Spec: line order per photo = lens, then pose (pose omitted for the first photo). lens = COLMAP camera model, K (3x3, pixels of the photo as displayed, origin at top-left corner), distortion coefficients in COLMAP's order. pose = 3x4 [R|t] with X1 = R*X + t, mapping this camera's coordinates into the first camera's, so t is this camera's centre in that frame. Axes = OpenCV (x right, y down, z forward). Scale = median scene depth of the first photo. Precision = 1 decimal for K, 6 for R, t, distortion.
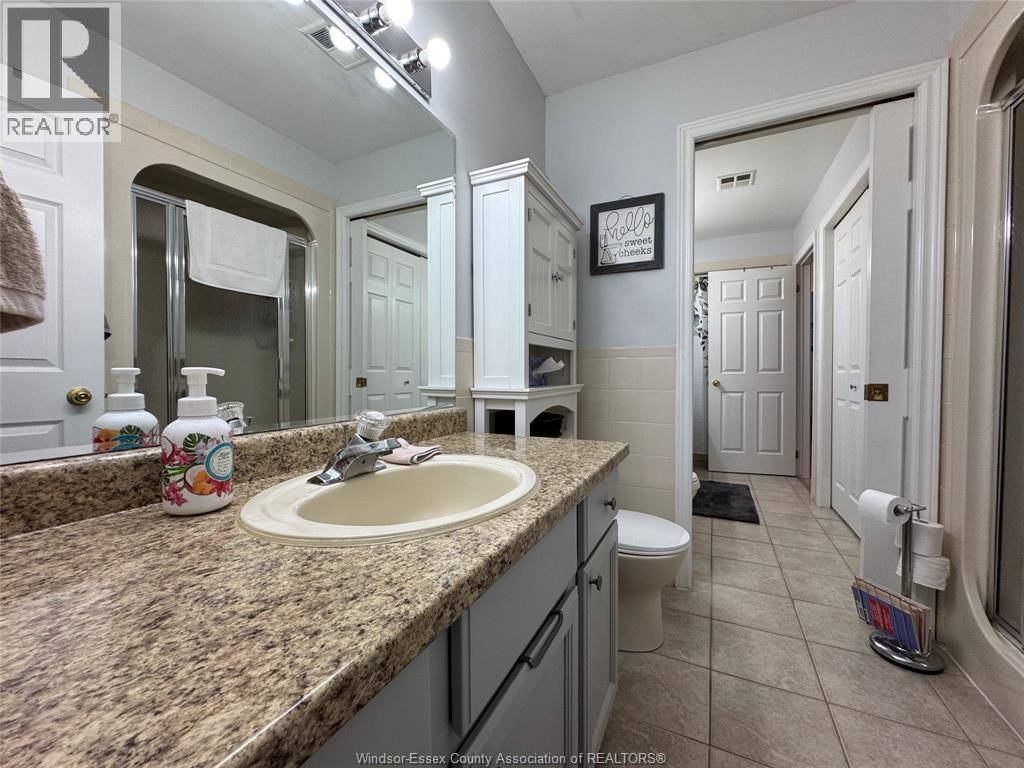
lens RADIAL K [[410.4, 0, 512.3], [0, 410.4, 381.0], [0, 0, 1]] dist [-0.002606, 0.000375]
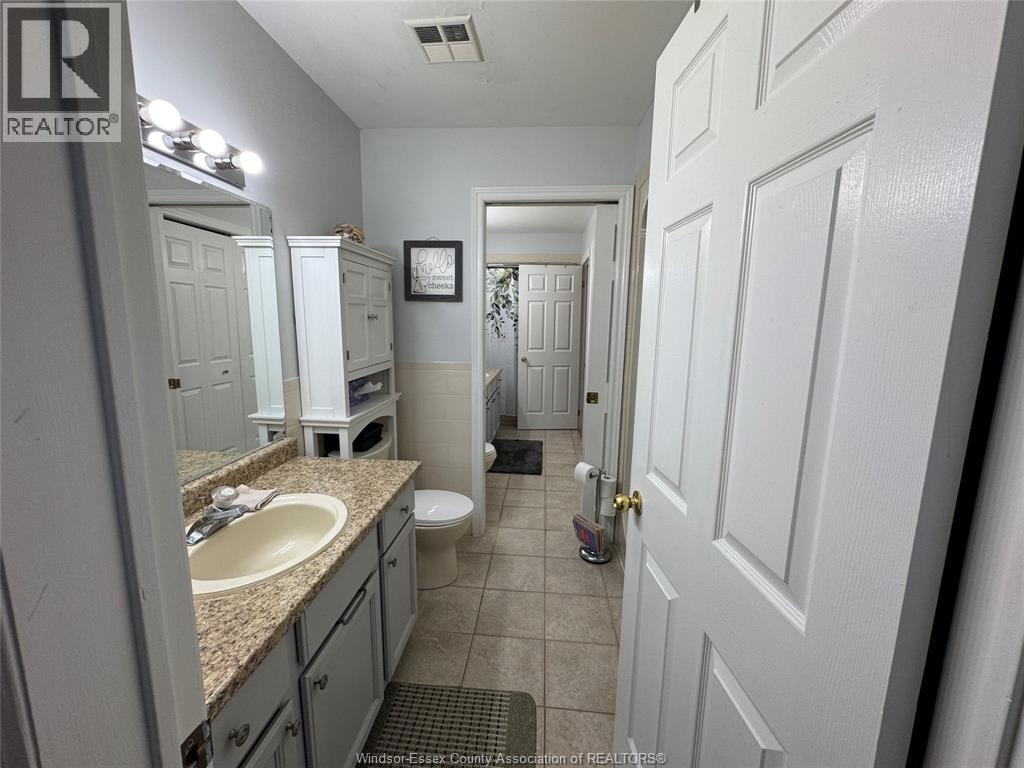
lens RADIAL K [[410.4, 0, 509.2], [0, 410.4, 382.3], [0, 0, 1]] dist [-0.002606, 0.000375]
pose [[0.933115, -0.042511, 0.357057, 0.050126], [-0.007058, 0.990630, 0.136387, -0.259432], [-0.359509, -0.129785, 0.924072, -0.337502]]
